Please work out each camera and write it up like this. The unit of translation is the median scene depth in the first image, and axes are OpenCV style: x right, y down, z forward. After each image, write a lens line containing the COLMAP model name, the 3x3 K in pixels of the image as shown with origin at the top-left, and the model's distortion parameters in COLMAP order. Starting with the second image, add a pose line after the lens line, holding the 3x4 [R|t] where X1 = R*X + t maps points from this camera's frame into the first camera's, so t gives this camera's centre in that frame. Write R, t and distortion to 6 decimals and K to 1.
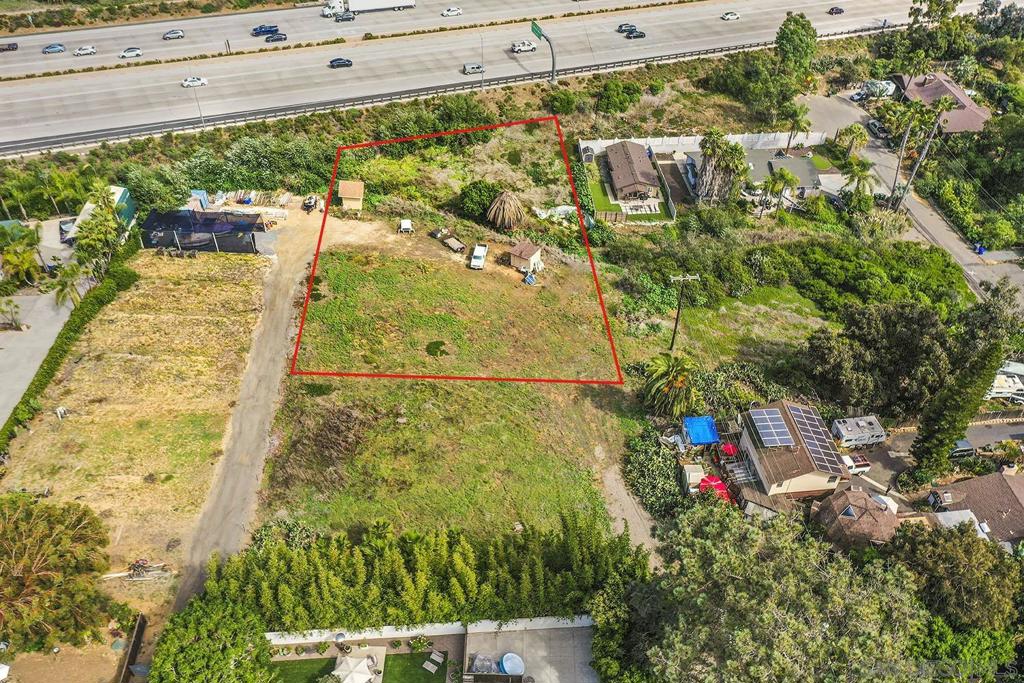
lens RADIAL K [[819.7, 0, 512.0], [0, 819.7, 341.5], [0, 0, 1]] dist [0.002688, -0.002893]
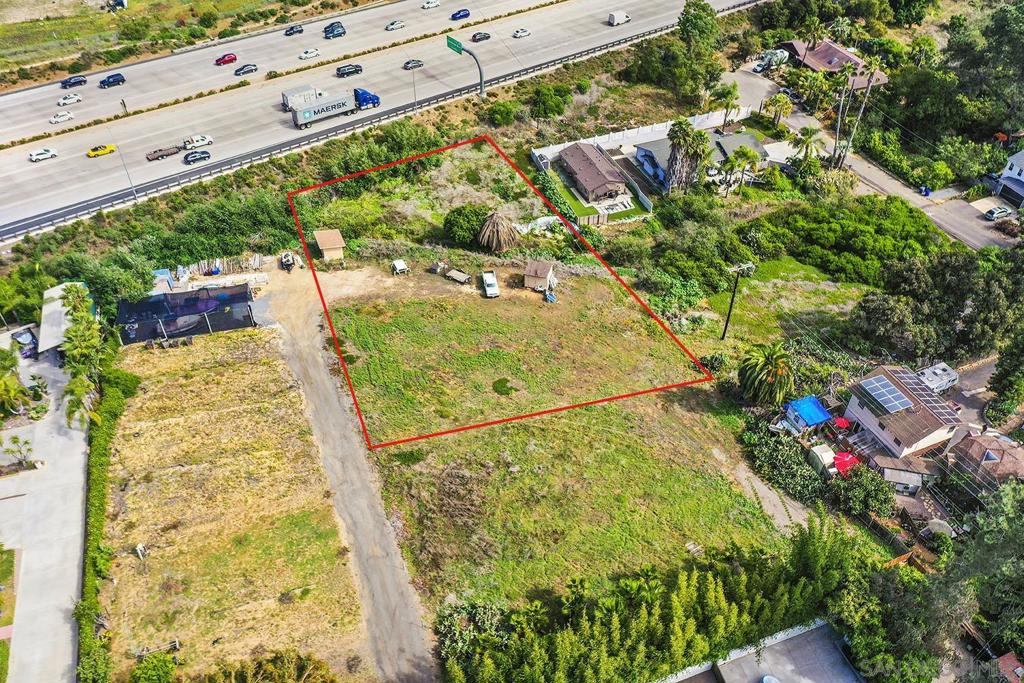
lens RADIAL K [[819.7, 0, 512.0], [0, 819.7, 341.5], [0, 0, 1]] dist [0.002688, -0.002893]
pose [[0.959245, -0.200493, 0.199126, -0.201443], [0.200797, 0.979451, 0.018879, -0.045562], [-0.198819, 0.021874, 0.979792, 0.043717]]
